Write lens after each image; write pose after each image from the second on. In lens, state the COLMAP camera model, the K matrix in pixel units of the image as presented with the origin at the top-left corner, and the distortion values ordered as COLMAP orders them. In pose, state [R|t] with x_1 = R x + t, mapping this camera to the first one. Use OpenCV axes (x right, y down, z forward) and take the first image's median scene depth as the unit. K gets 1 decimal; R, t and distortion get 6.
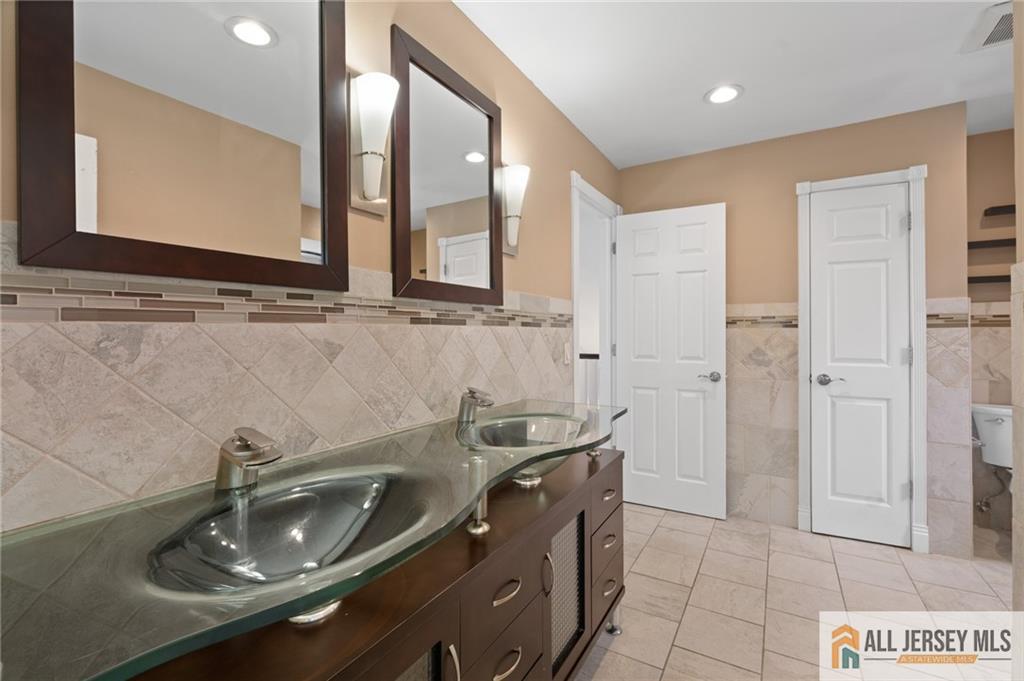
lens RADIAL K [[445.8, 0, 514.2], [0, 445.8, 334.7], [0, 0, 1]] dist [0.000536, -0.000508]
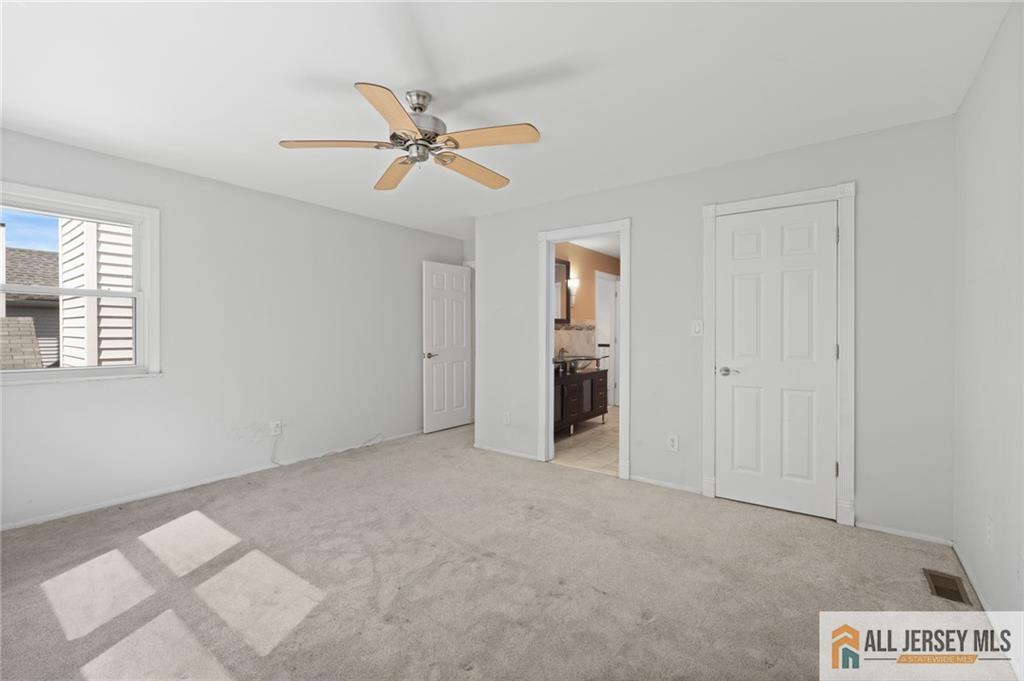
lens RADIAL K [[445.8, 0, 509.1], [0, 445.8, 340.2], [0, 0, 1]] dist [0.000536, -0.000508]
pose [[0.994910, 0.005407, -0.100620, -0.136338], [-0.005168, 0.999983, 0.002637, 0.046625], [0.100632, -0.002103, 0.994921, -2.174053]]
